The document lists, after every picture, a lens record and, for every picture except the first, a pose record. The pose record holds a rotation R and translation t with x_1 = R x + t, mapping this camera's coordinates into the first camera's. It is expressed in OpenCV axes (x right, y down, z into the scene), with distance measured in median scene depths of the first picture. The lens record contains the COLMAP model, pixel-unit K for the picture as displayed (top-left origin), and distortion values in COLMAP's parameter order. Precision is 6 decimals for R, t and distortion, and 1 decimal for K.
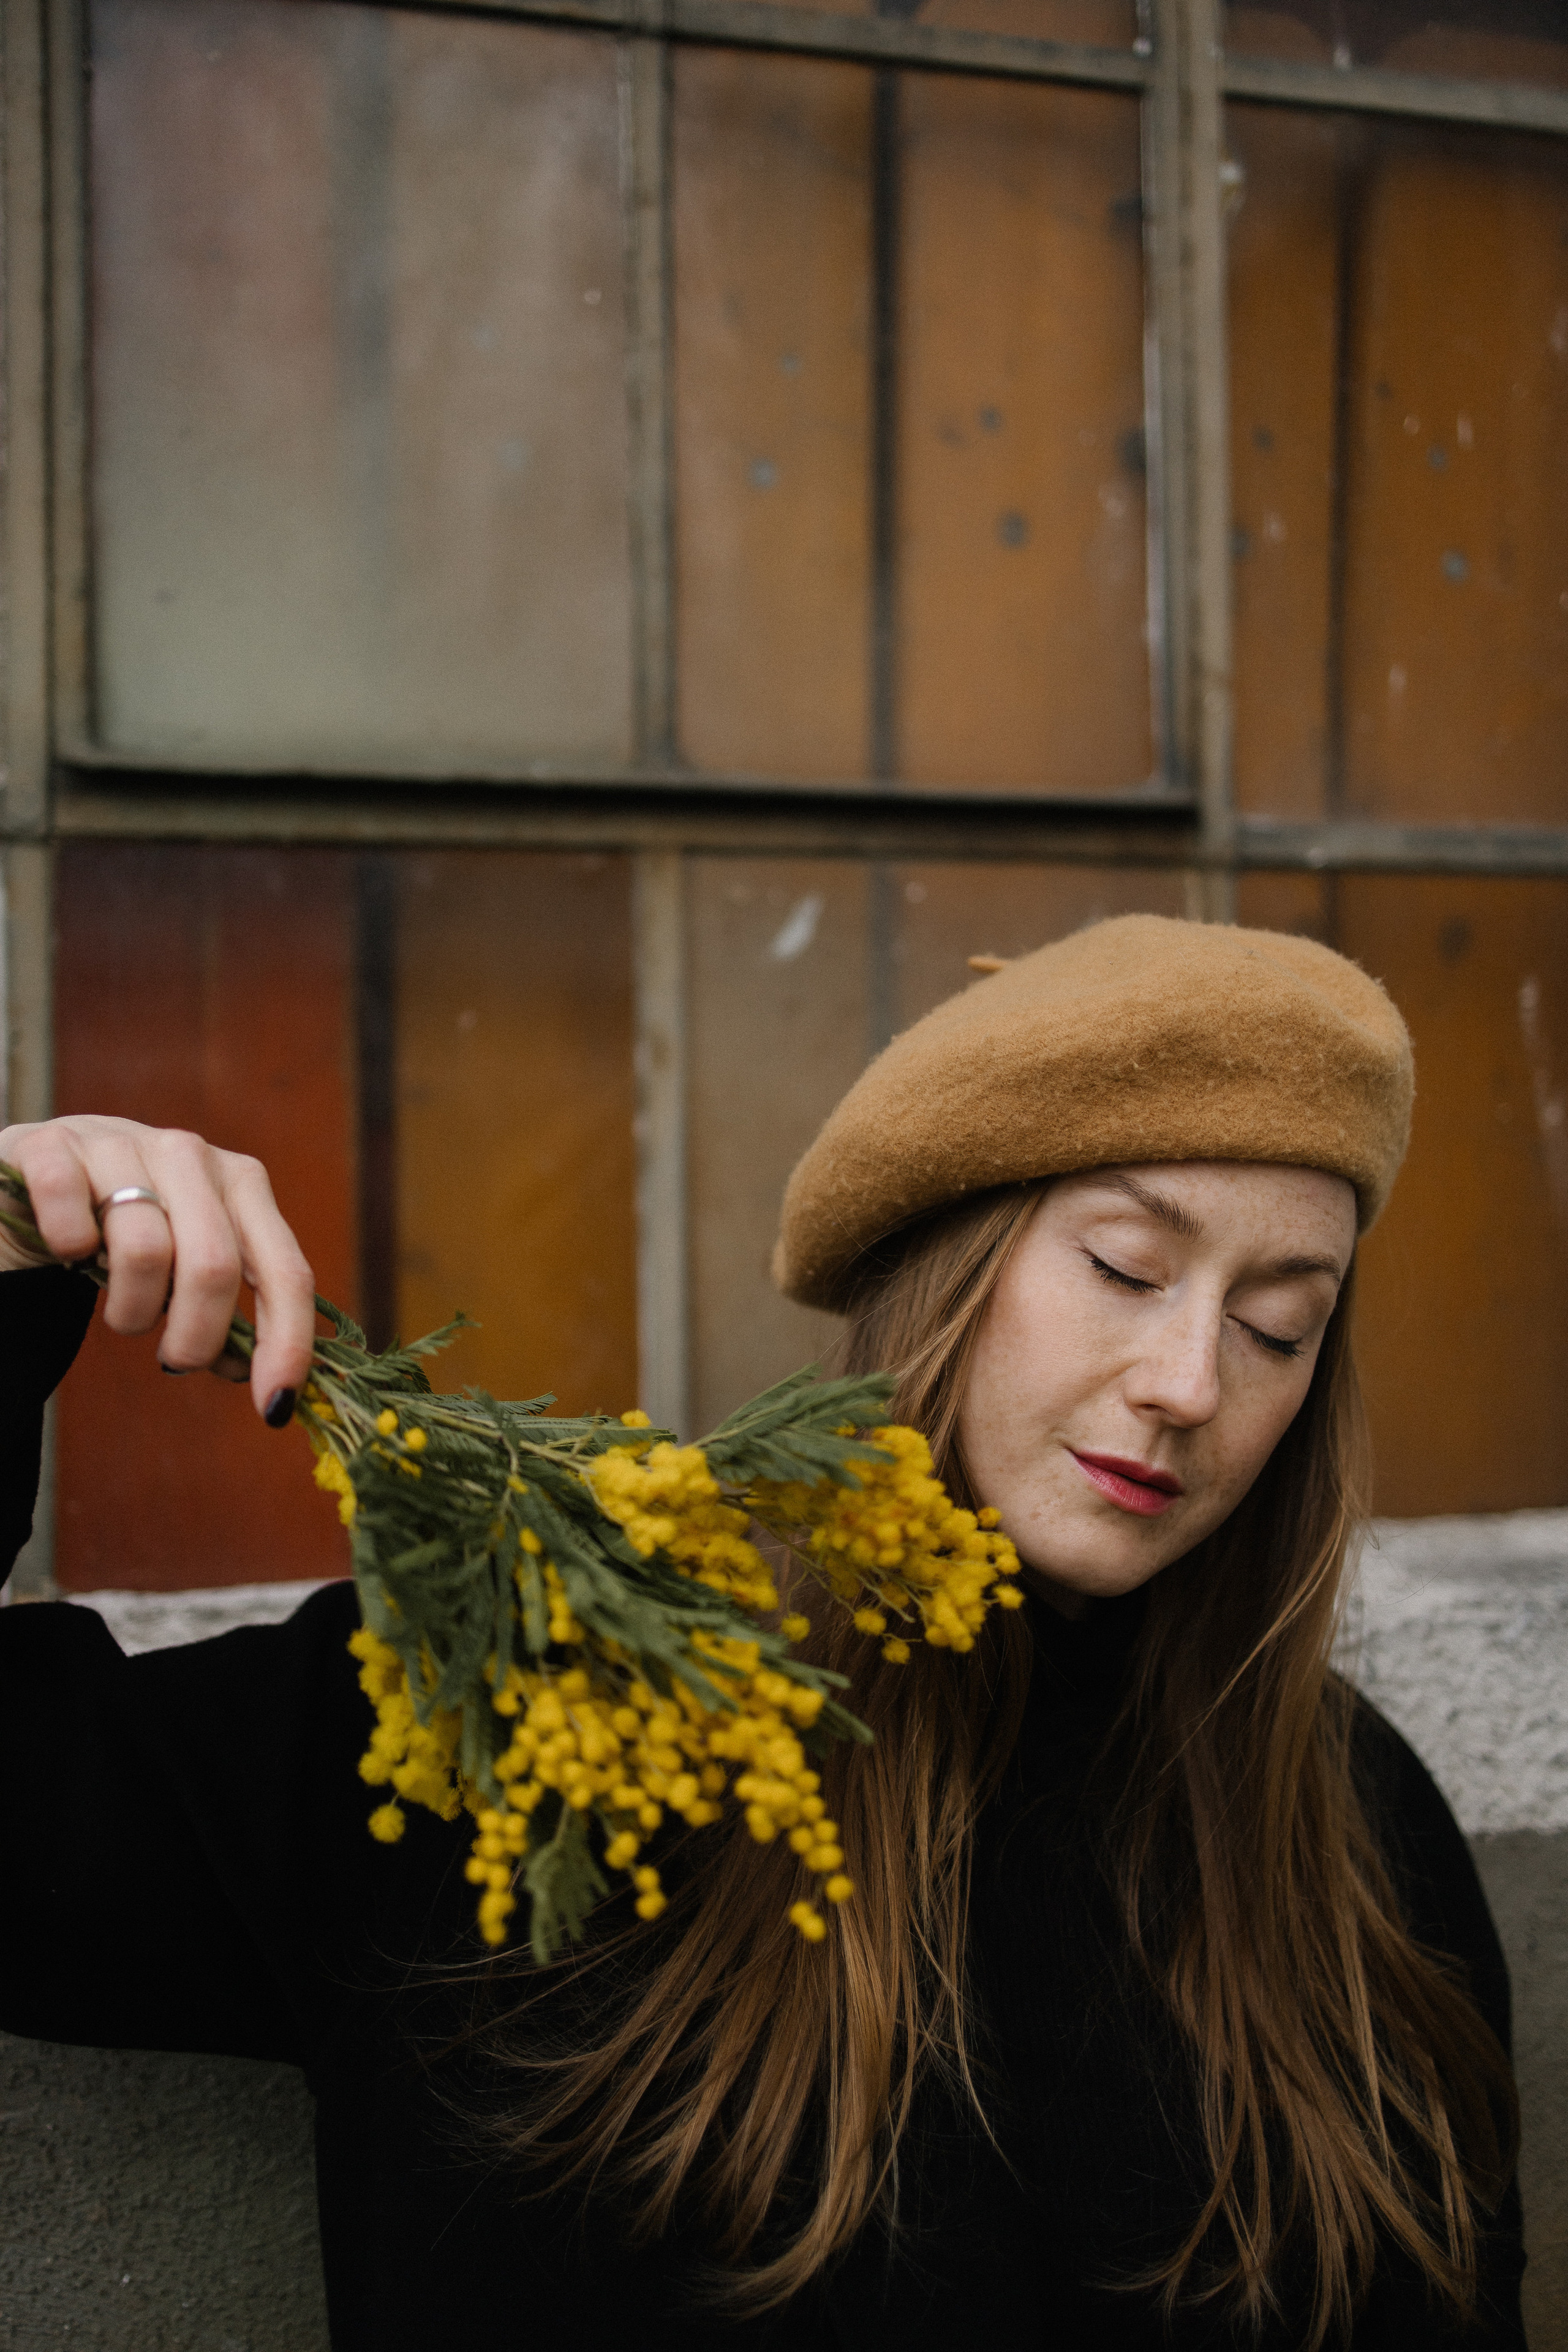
lens RADIAL K [[2363.2, 0, 731.7], [0, 2363.2, 1184.8], [0, 0, 1]] dist [0.009024, 0.000000]
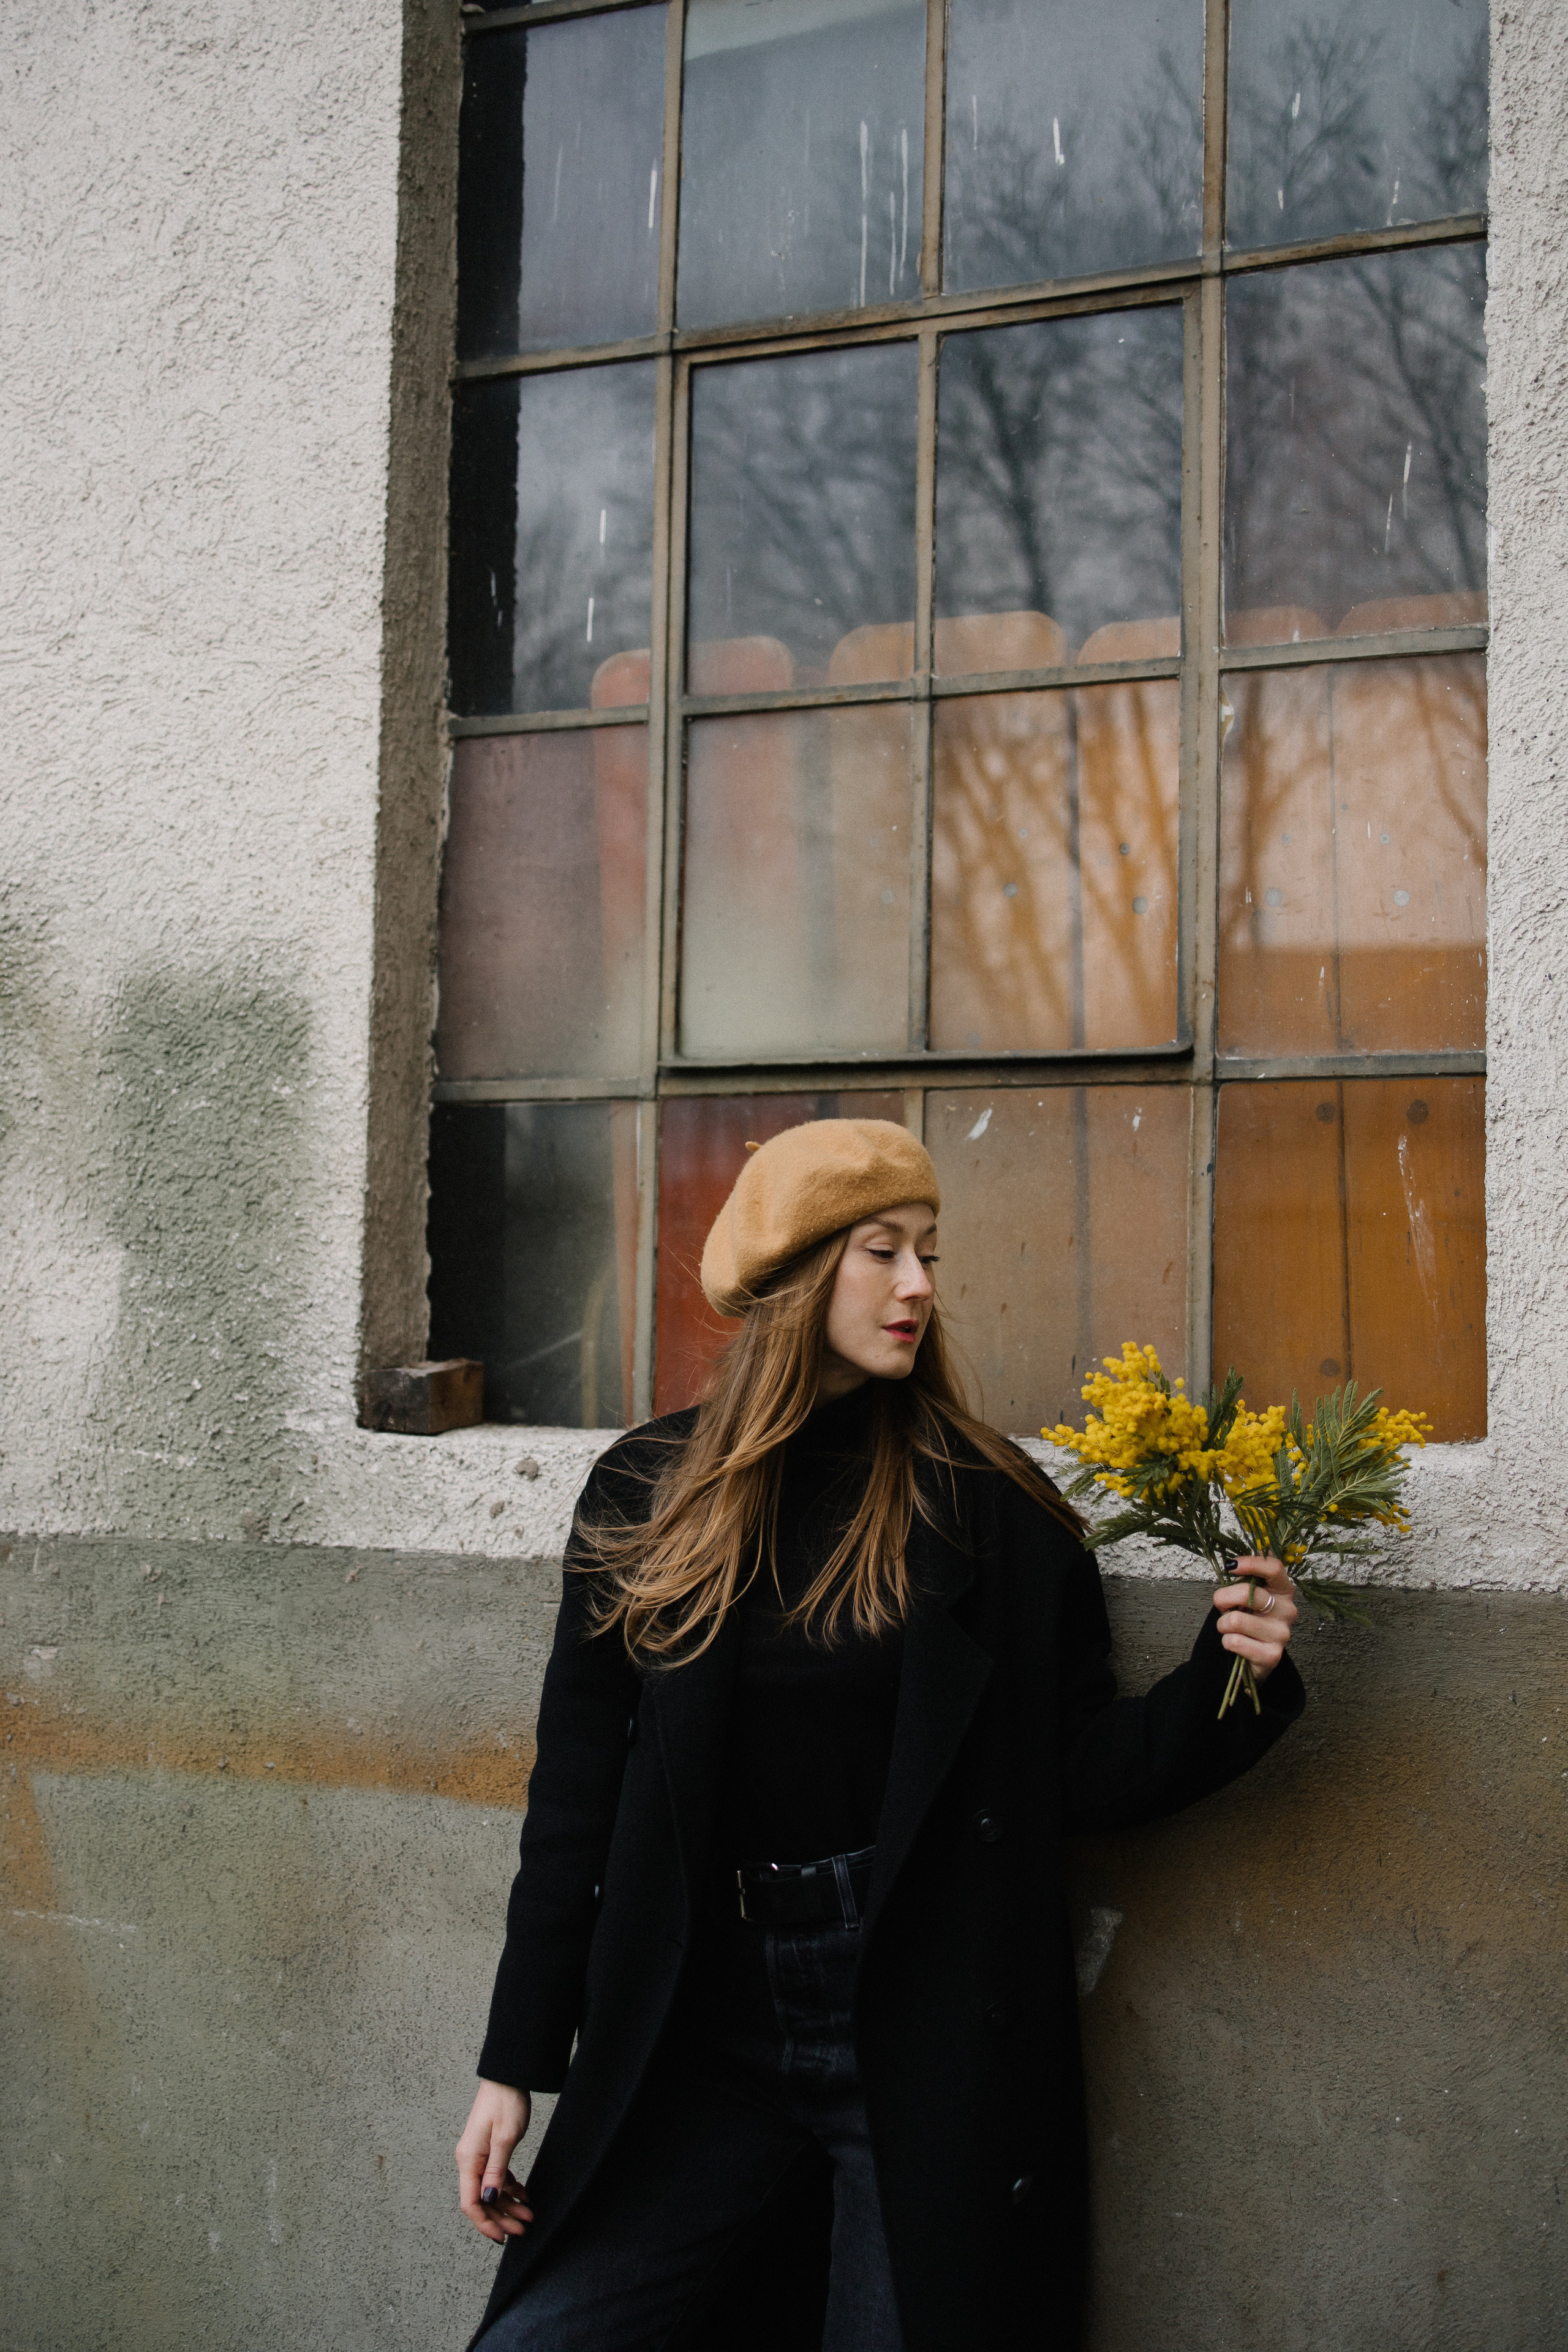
lens RADIAL K [[2363.2, 0, 759.2], [0, 2363.2, 1203.2], [0, 0, 1]] dist [0.009024, 0.000000]
pose [[0.810410, -0.005685, -0.585835, 1.144536], [-0.013279, 0.999518, -0.028069, 0.020700], [0.585712, 0.030527, 0.809944, -0.815533]]
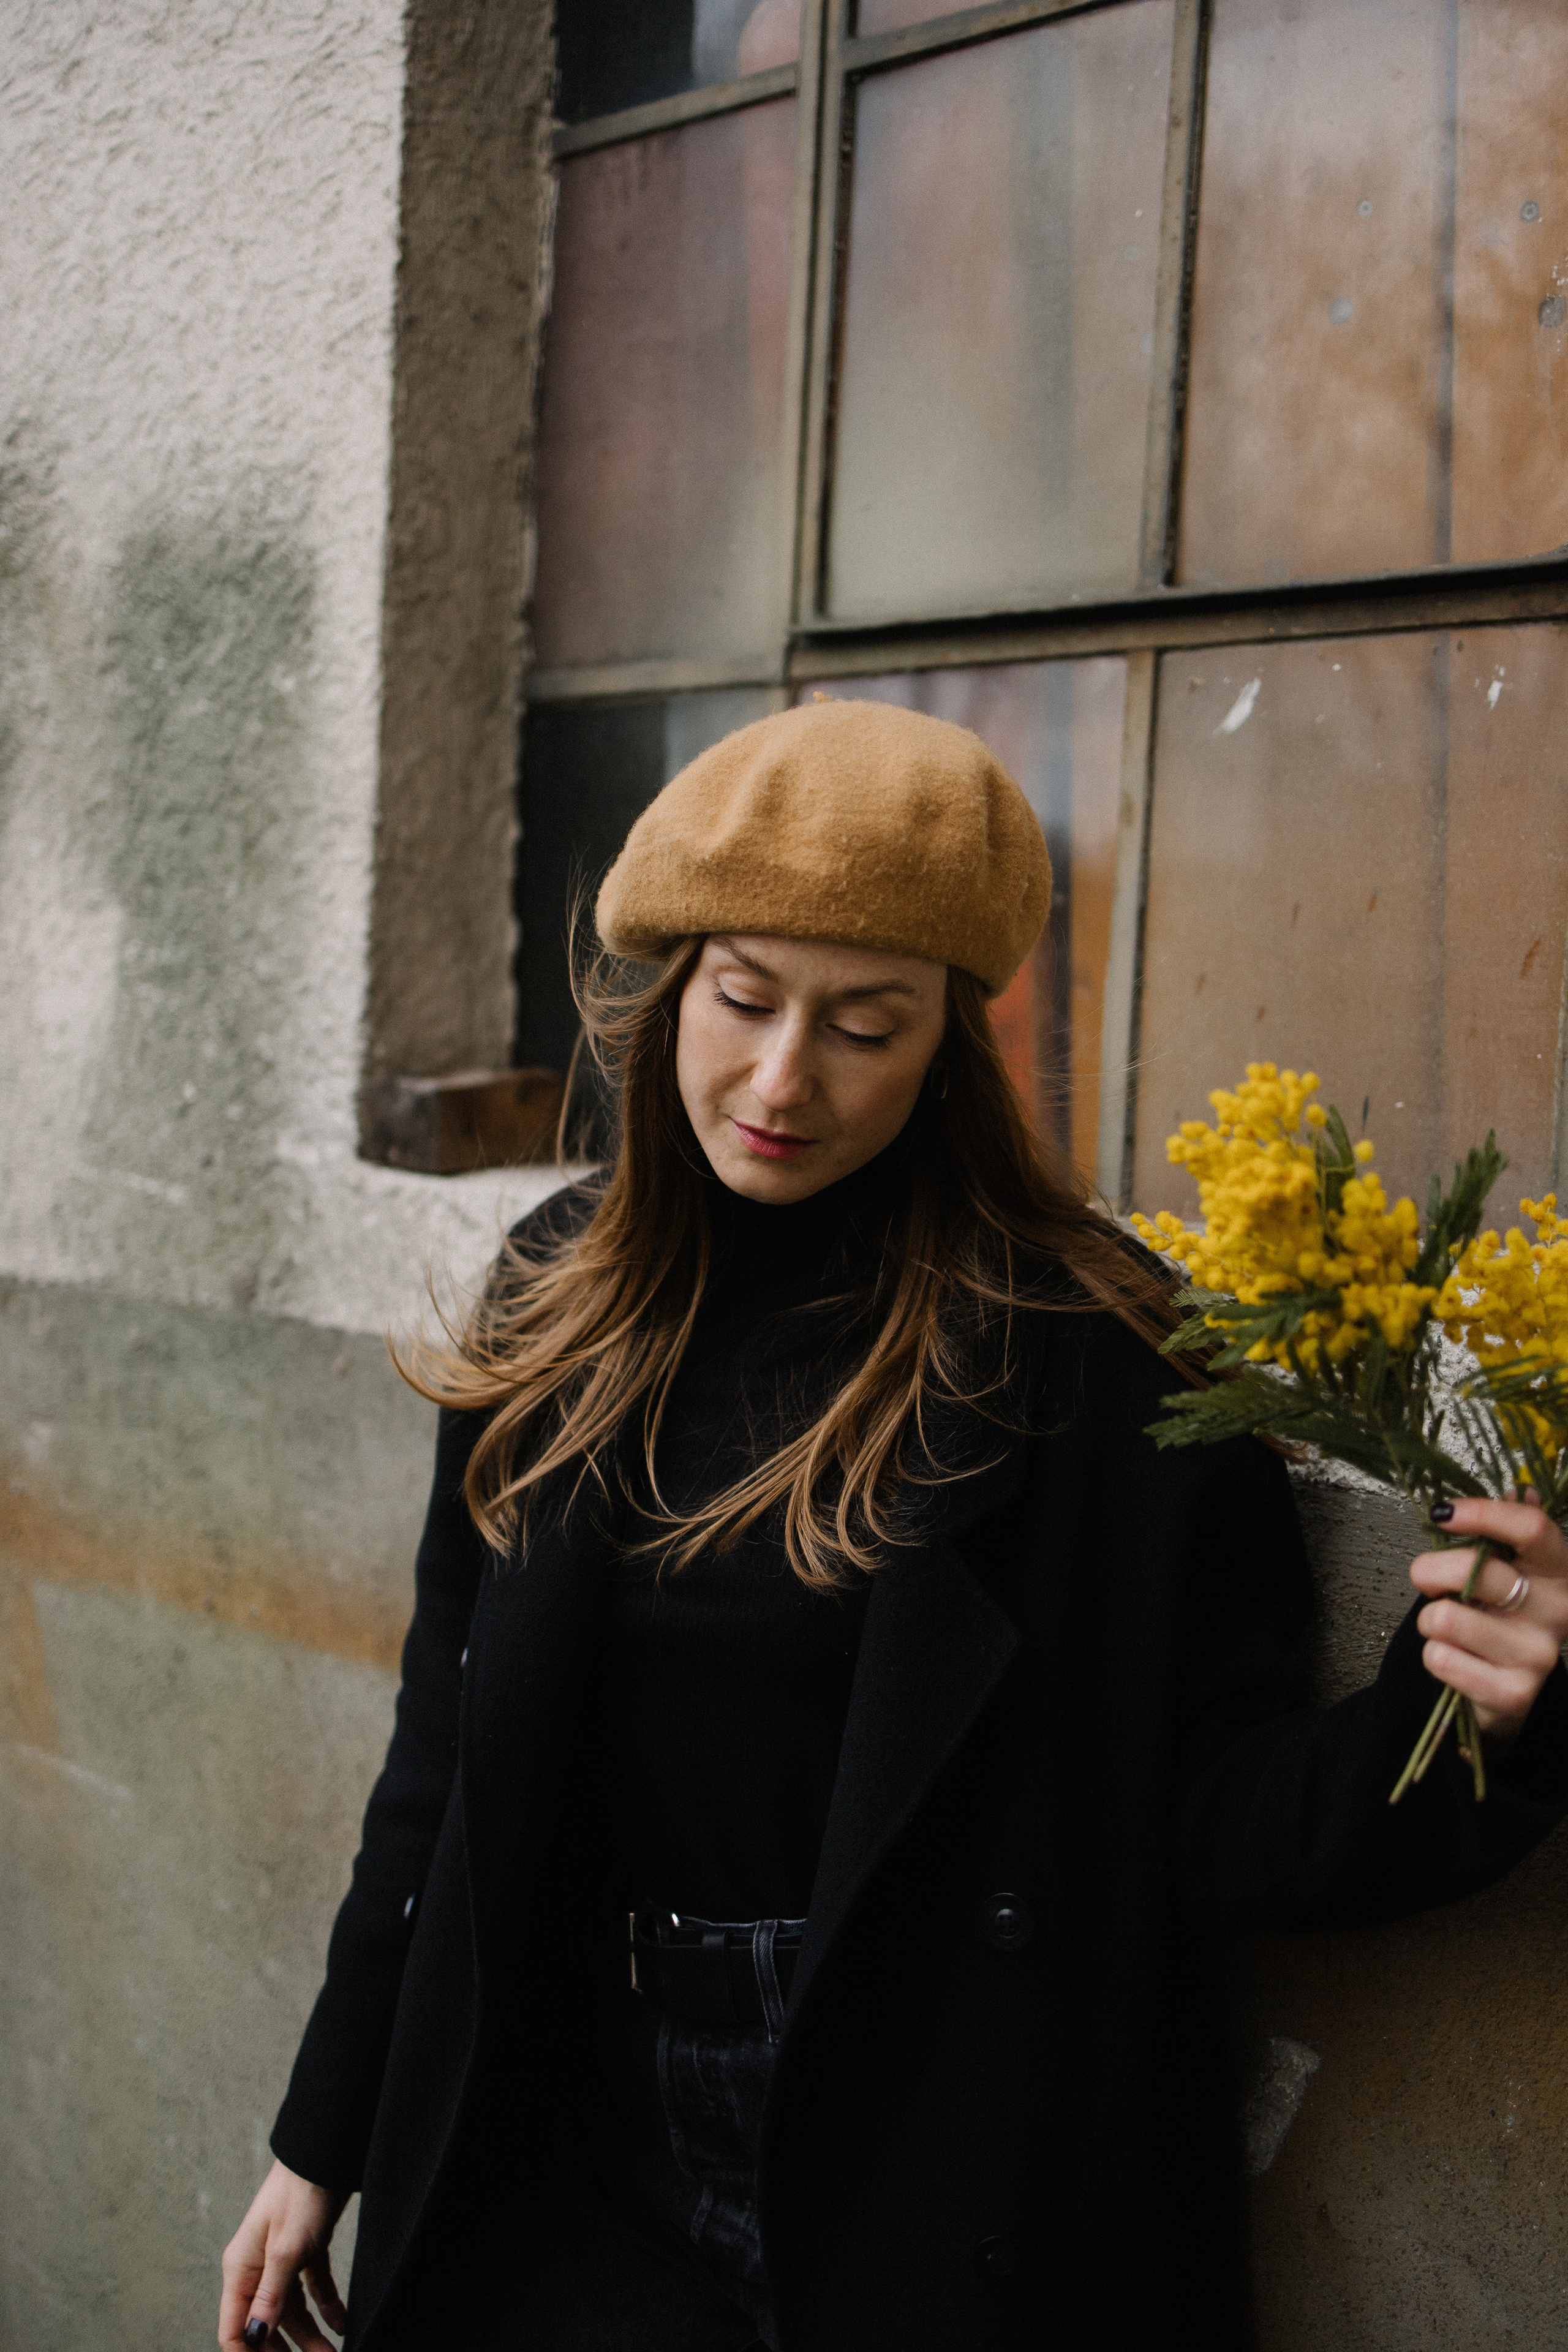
lens RADIAL K [[2363.2, 0, 751.9], [0, 2363.2, 1193.4], [0, 0, 1]] dist [0.009024, 0.000000]
pose [[0.567168, 0.097779, -0.817777, 0.974564], [-0.032697, 0.994818, 0.096270, 0.035186], [0.822953, -0.027862, 0.567426, 0.099814]]
